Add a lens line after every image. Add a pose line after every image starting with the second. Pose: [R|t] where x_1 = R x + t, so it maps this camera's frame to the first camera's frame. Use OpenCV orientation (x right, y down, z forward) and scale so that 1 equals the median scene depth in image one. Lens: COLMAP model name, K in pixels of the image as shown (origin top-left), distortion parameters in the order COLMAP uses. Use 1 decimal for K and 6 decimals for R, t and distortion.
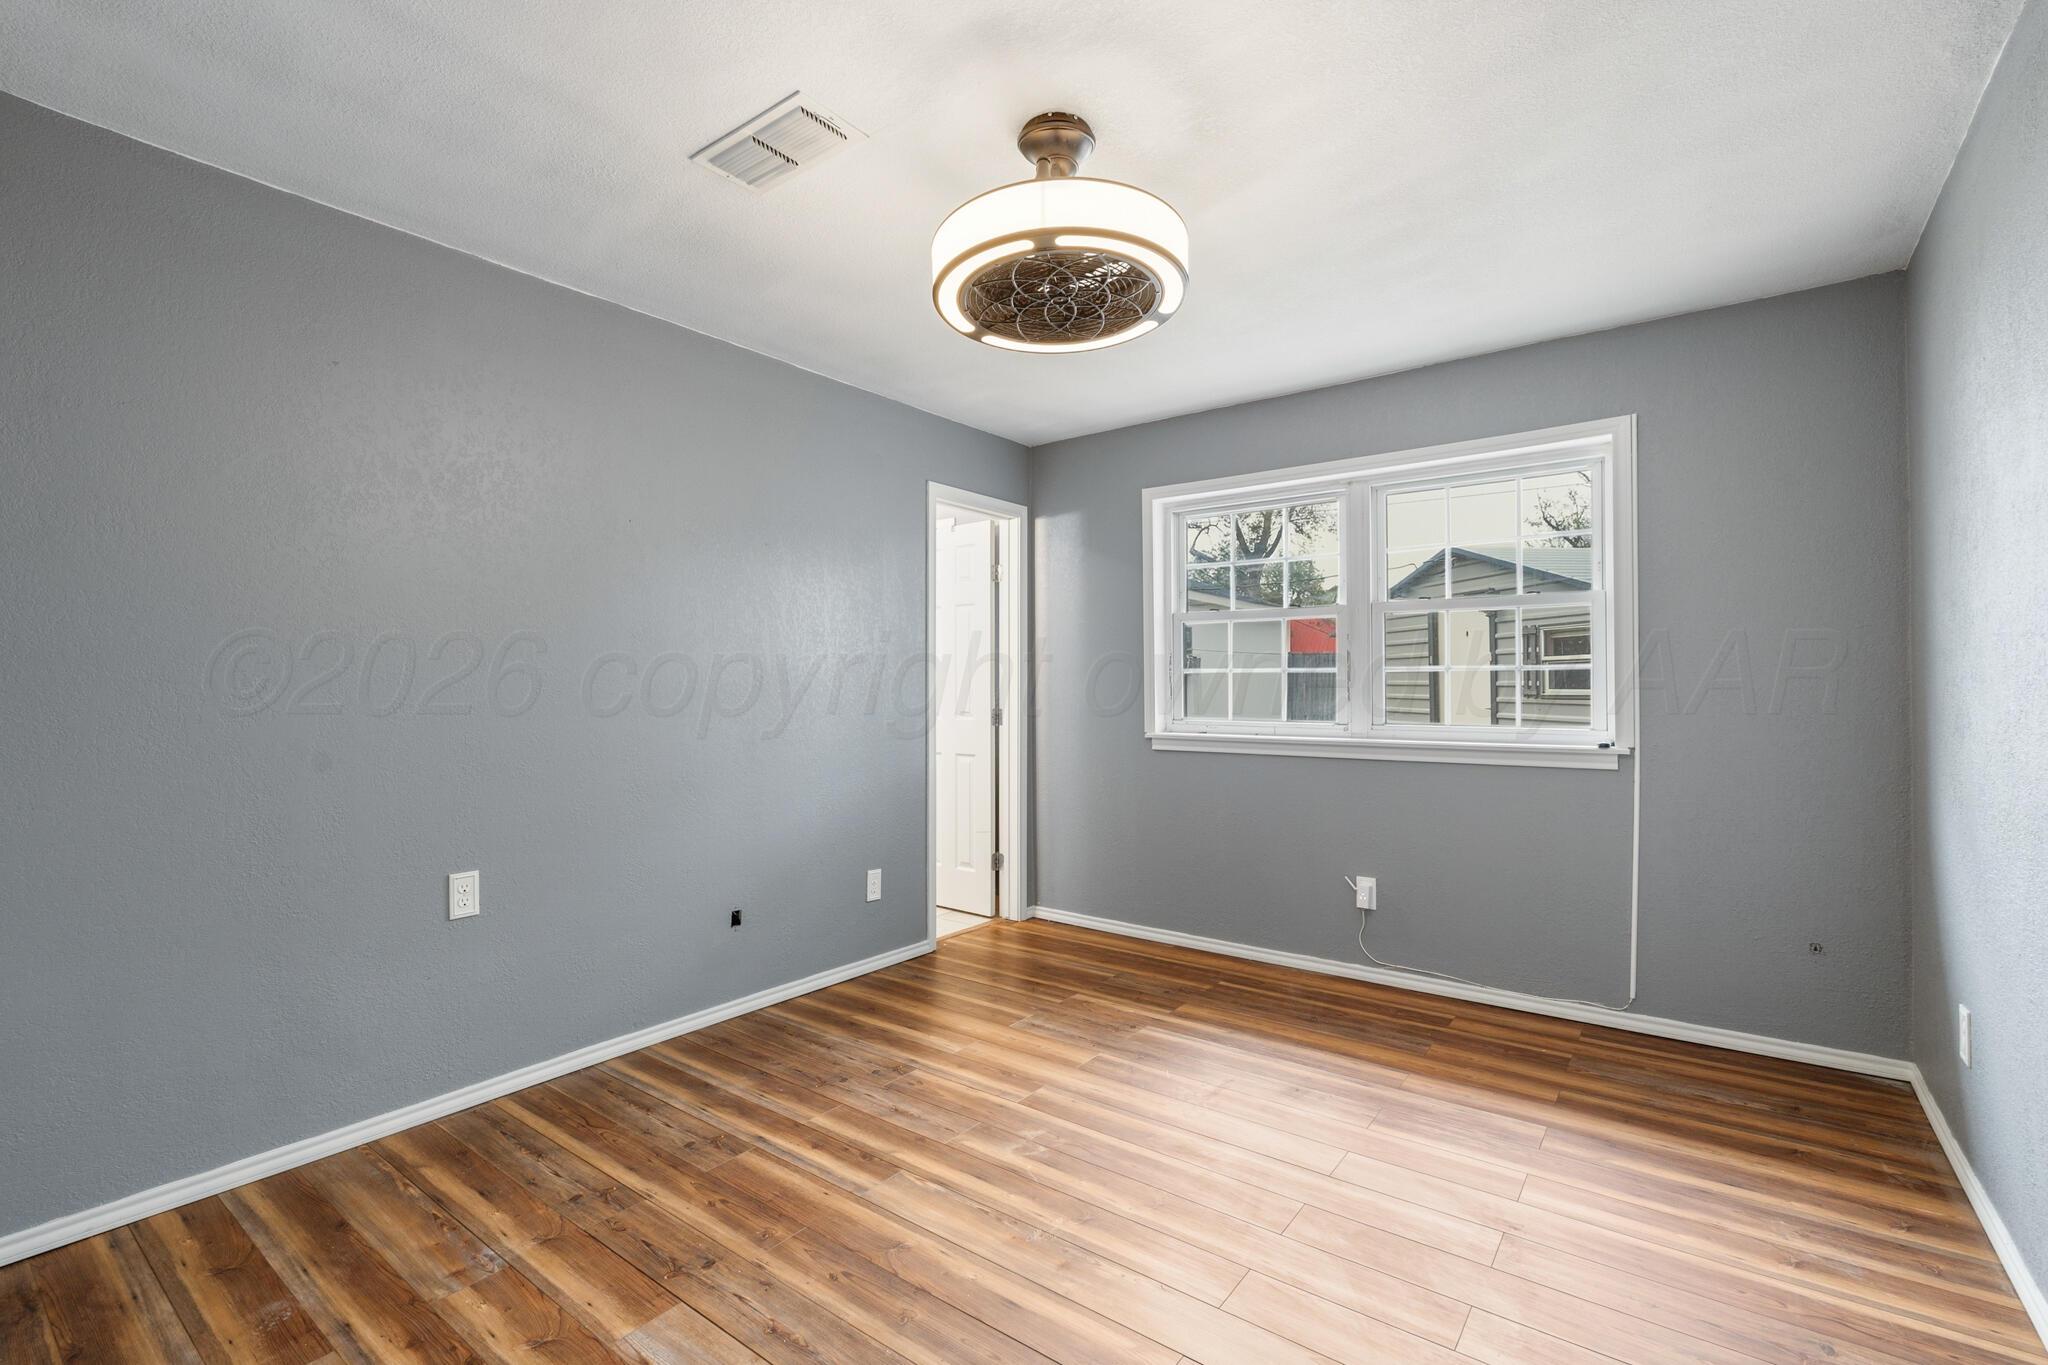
lens RADIAL K [[903.0, 0, 1017.2], [0, 903.0, 681.0], [0, 0, 1]] dist [-0.002066, 0.000516]
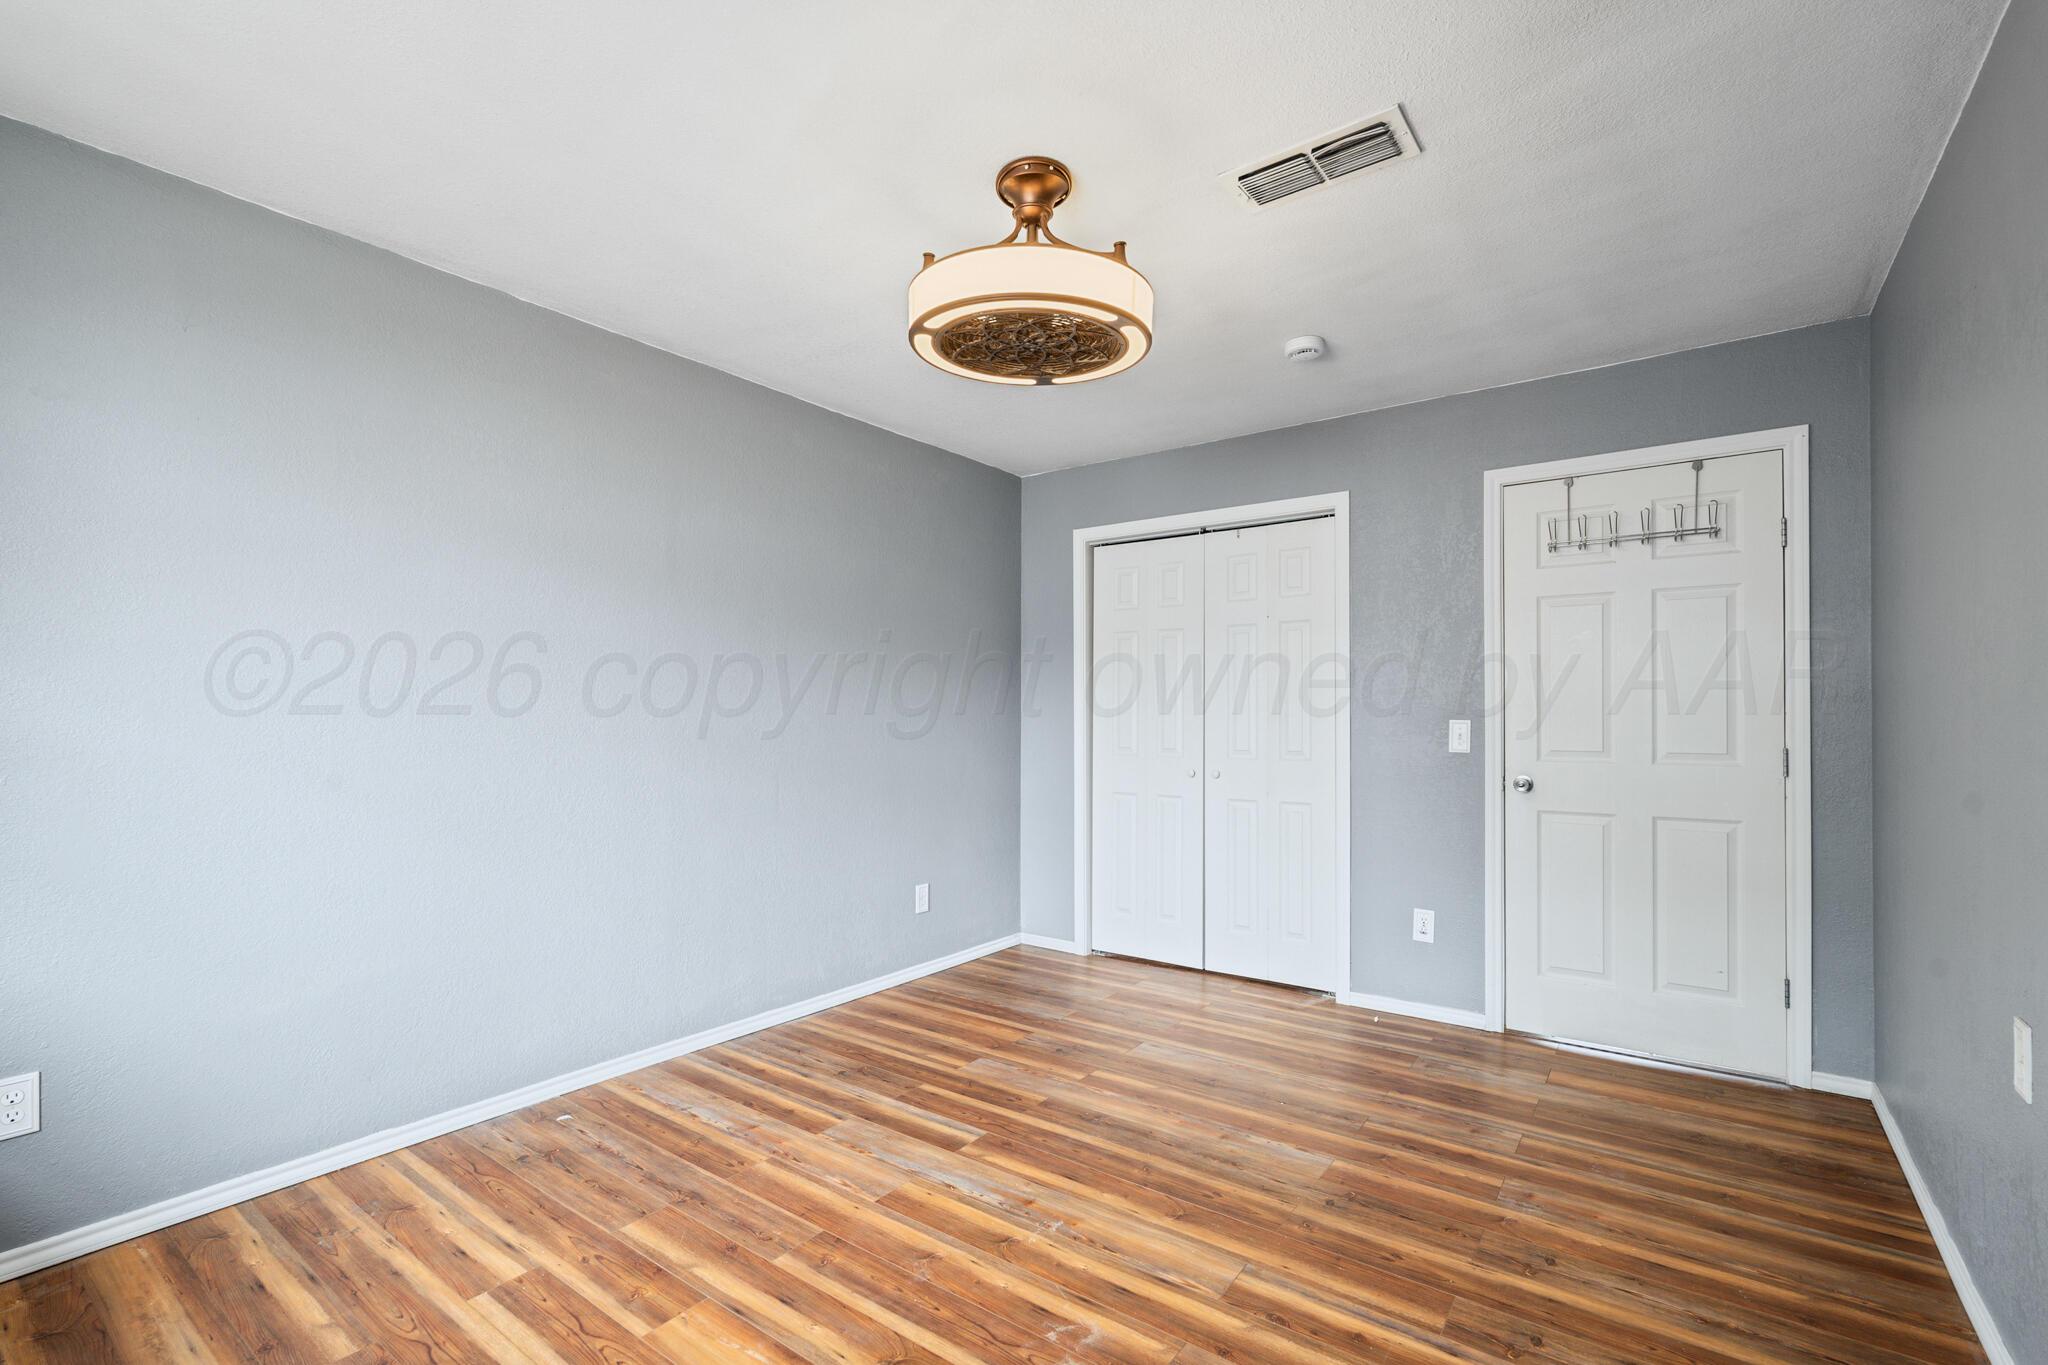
lens RADIAL K [[903.0, 0, 1003.2], [0, 903.0, 729.5], [0, 0, 1]] dist [-0.002066, 0.000516]
pose [[-0.999974, 0.003033, 0.006516, 0.071536], [0.003092, 0.999955, 0.008990, 0.013855], [-0.006488, 0.009010, -0.999938, 2.026720]]
